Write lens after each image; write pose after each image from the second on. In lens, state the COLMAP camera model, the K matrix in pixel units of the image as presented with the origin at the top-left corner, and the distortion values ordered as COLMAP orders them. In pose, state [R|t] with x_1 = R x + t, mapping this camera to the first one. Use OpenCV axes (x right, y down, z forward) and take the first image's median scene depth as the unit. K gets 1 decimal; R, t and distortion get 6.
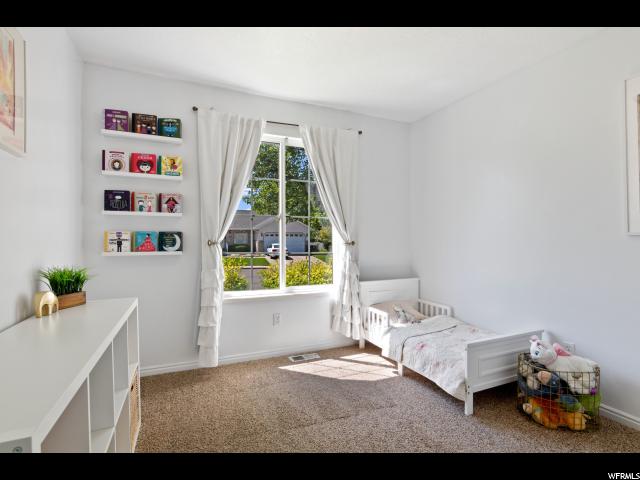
lens RADIAL K [[325.9, 0, 321.6], [0, 325.9, 241.6], [0, 0, 1]] dist [-0.001033, -0.002053]
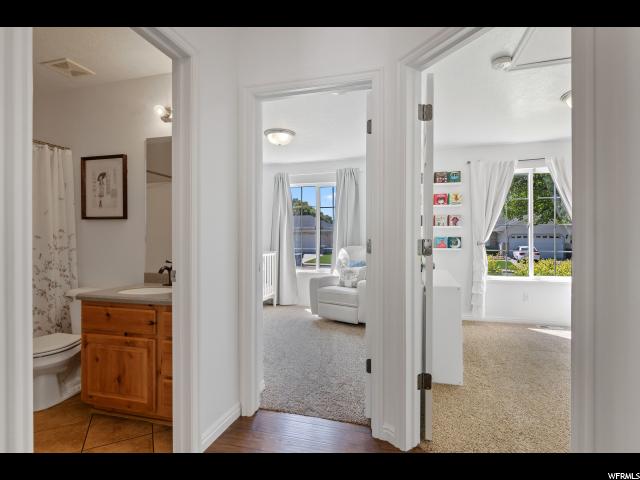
lens RADIAL K [[325.9, 0, 322.7], [0, 325.9, 241.9], [0, 0, 1]] dist [-0.001033, -0.002053]
pose [[0.769566, -0.002610, -0.638562, 0.096750], [-0.001778, 0.999979, -0.006230, 0.008171], [0.638565, 0.005929, 0.769545, -0.748661]]
